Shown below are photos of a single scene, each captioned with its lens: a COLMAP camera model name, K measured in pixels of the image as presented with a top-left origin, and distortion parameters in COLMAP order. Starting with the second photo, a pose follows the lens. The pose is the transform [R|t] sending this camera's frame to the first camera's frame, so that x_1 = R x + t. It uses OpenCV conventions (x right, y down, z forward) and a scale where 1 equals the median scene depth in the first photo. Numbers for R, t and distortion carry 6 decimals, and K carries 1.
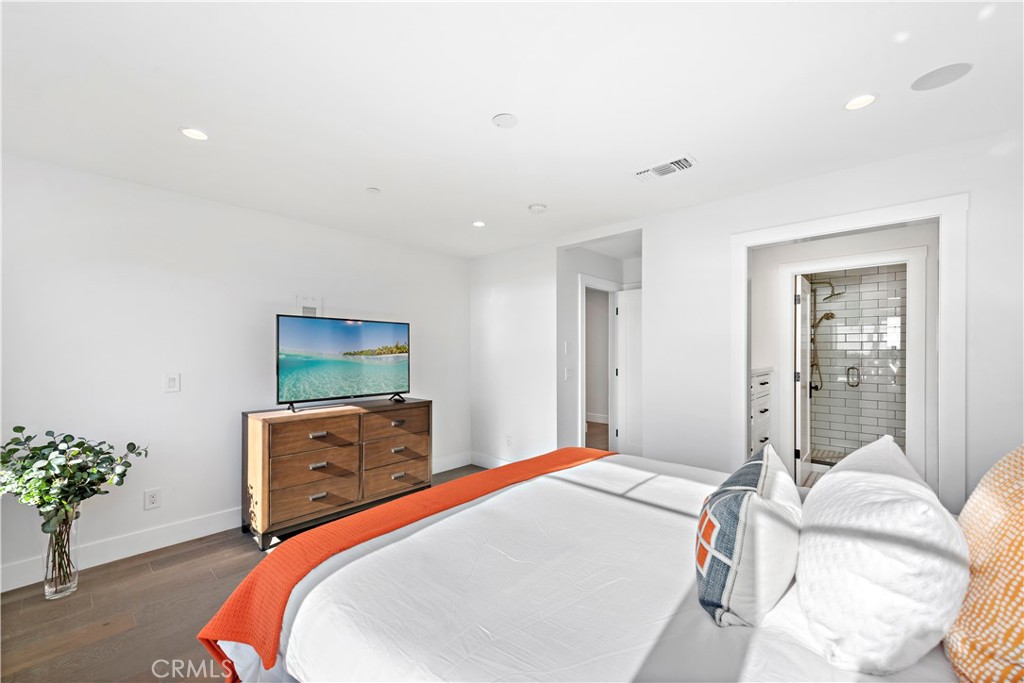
lens RADIAL K [[400.2, 0, 513.2], [0, 400.2, 346.2], [0, 0, 1]] dist [0.002362, -0.000523]
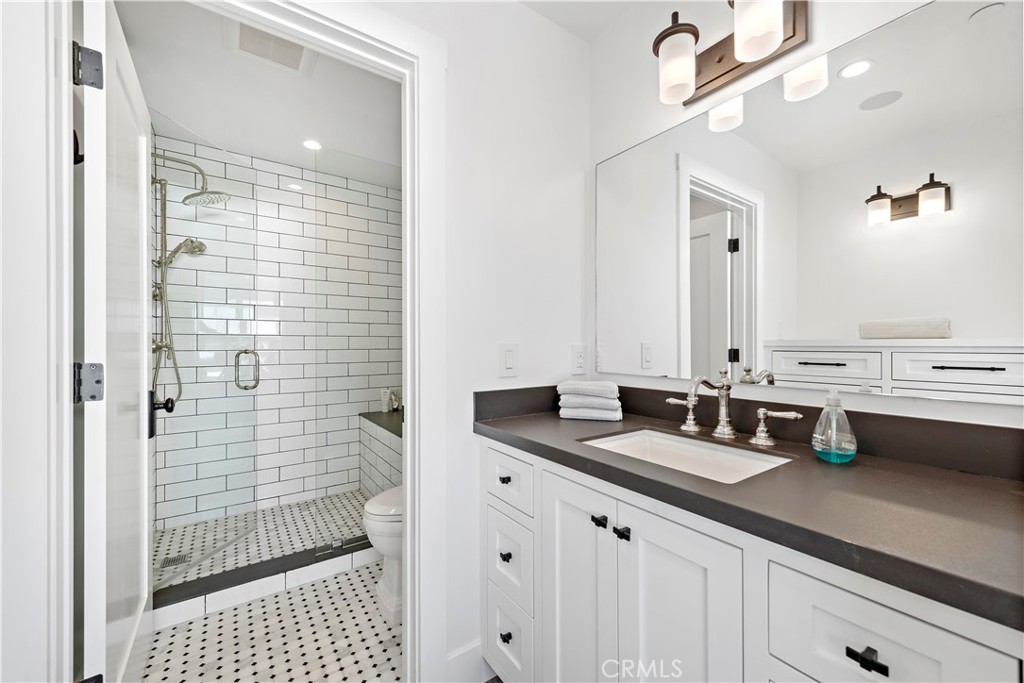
lens RADIAL K [[400.2, 0, 513.2], [0, 400.2, 346.2], [0, 0, 1]] dist [0.002362, -0.000523]
pose [[0.203756, -0.007510, 0.978993, 0.410557], [-0.003491, 0.999959, 0.008398, 0.040709], [-0.979015, -0.005129, 0.203722, 0.547998]]
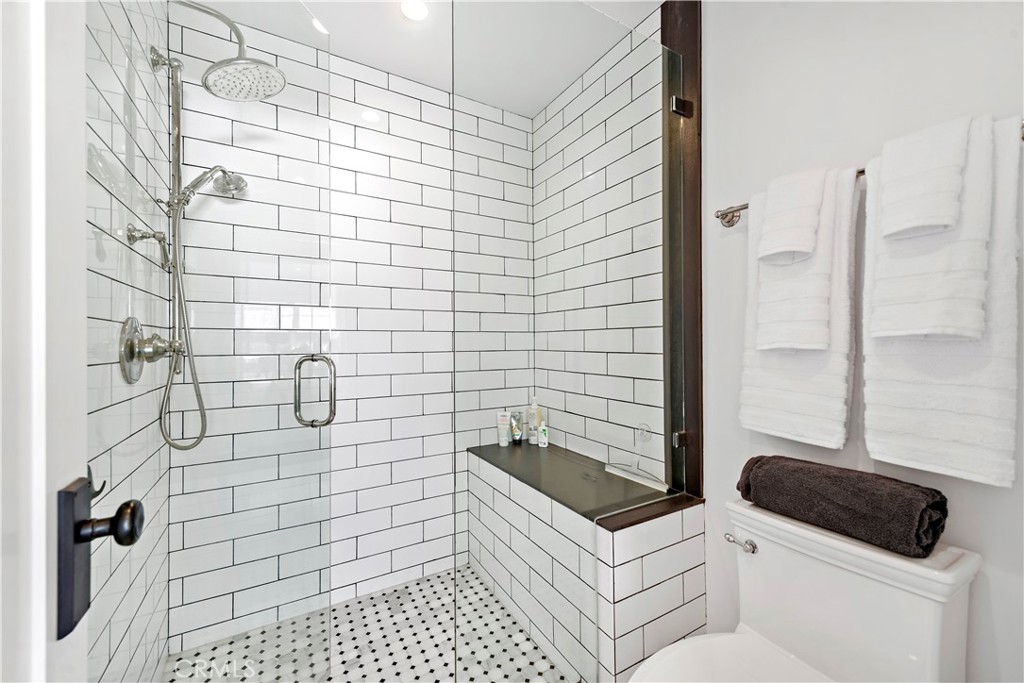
lens RADIAL K [[407.1, 0, 512.0], [0, 407.1, 341.5], [0, 0, 1]] dist [0.005421, -0.000069]
pose [[0.298028, 0.000176, 0.954557, 0.590070], [0.004849, 0.999987, -0.001699, 0.042764], [-0.954545, 0.005134, 0.298023, 0.745496]]
